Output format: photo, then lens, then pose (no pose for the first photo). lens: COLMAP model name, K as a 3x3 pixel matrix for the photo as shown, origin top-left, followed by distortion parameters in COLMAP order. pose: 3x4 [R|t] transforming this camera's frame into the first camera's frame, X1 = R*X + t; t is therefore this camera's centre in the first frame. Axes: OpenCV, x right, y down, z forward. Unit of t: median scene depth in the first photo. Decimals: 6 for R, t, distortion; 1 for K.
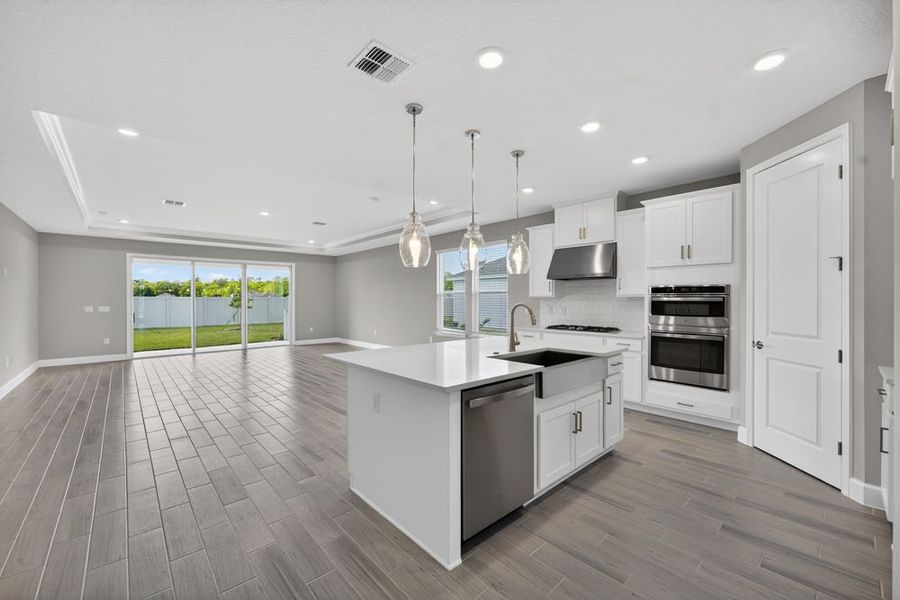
lens RADIAL K [[364.6, 0, 449.0], [0, 364.6, 301.8], [0, 0, 1]] dist [0.000486, 0.000364]
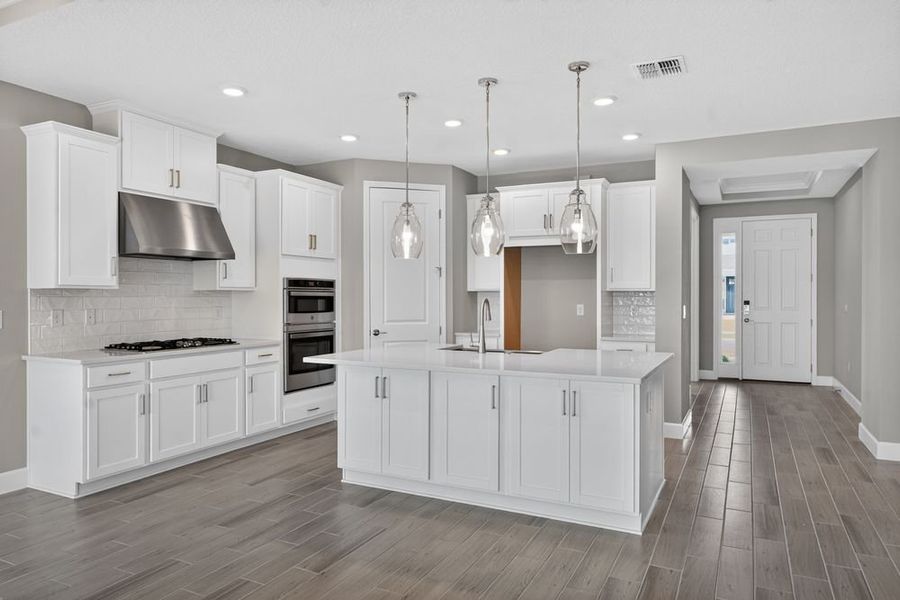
lens RADIAL K [[600.6, 0, 451.2], [0, 600.6, 296.1], [0, 0, 1]] dist [-0.000018, -0.001717]
pose [[-0.363534, 0.001451, 0.931580, -0.832143], [0.006011, 0.999982, 0.000788, -0.000836], [-0.931561, 0.005886, -0.363536, 1.158107]]
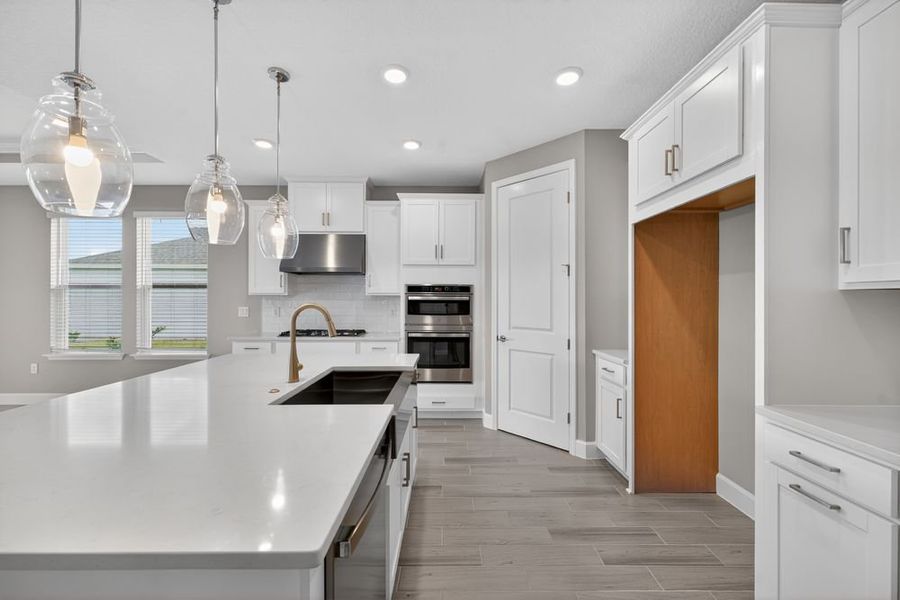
lens RADIAL K [[364.6, 0, 450.4], [0, 364.6, 298.0], [0, 0, 1]] dist [0.000486, 0.000364]
pose [[0.667986, 0.004853, 0.744158, -0.078772], [0.001077, 0.999971, -0.007488, -0.000109], [-0.744173, 0.005804, 0.667961, 0.283755]]
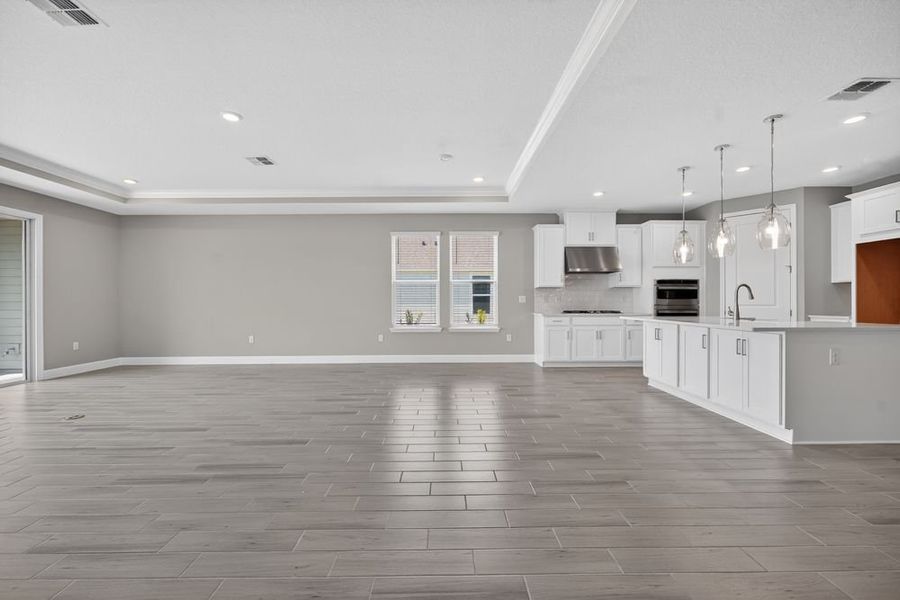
lens RADIAL K [[364.6, 0, 448.7], [0, 364.6, 301.0], [0, 0, 1]] dist [0.000486, 0.000364]
pose [[0.661666, 0.002666, 0.749794, -1.114492], [0.004894, 0.999957, -0.007874, 0.052585], [-0.749783, 0.008879, 0.661624, 0.663206]]
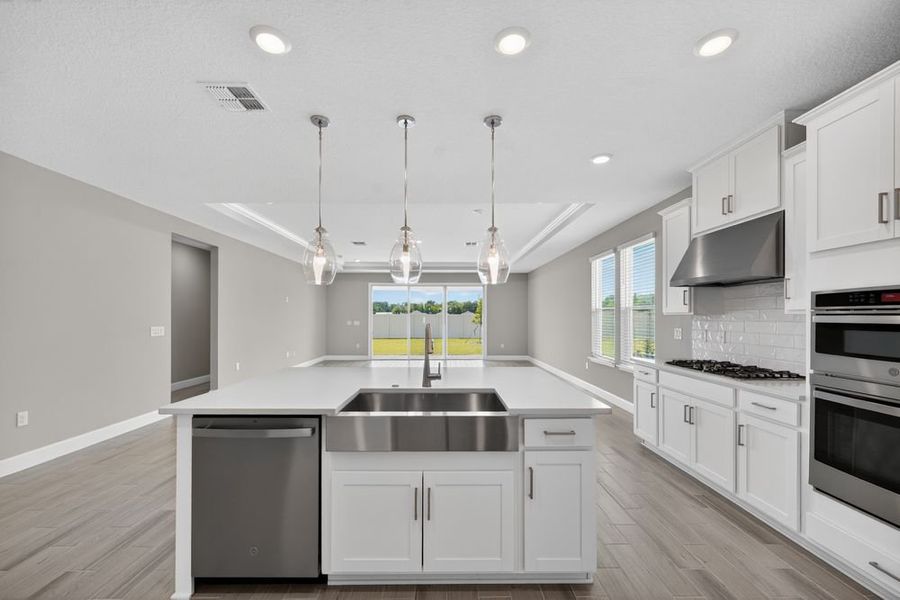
lens RADIAL K [[364.6, 0, 444.3], [0, 364.6, 313.0], [0, 0, 1]] dist [0.000486, 0.000364]
pose [[0.743522, -0.003864, -0.668700, 0.516747], [-0.006169, 0.999901, -0.012637, -0.006502], [0.668683, 0.013521, 0.743425, 0.329432]]
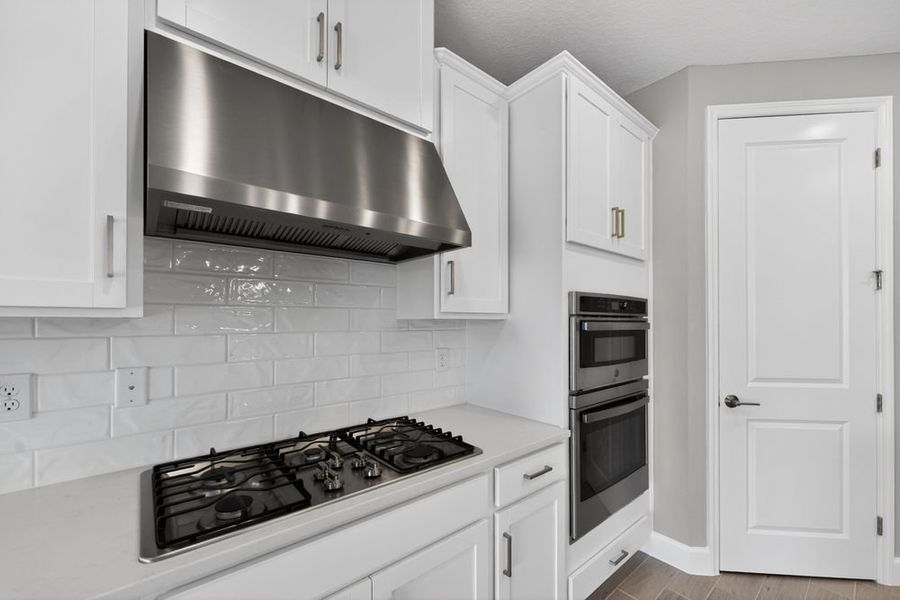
lens RADIAL K [[364.6, 0, 447.1], [0, 364.6, 320.2], [0, 0, 1]] dist [0.000486, 0.000364]
pose [[0.043274, 0.003352, 0.999058, 0.172586], [0.004203, 0.999985, -0.003537, -0.013294], [-0.999054, 0.004352, 0.043260, 1.129590]]
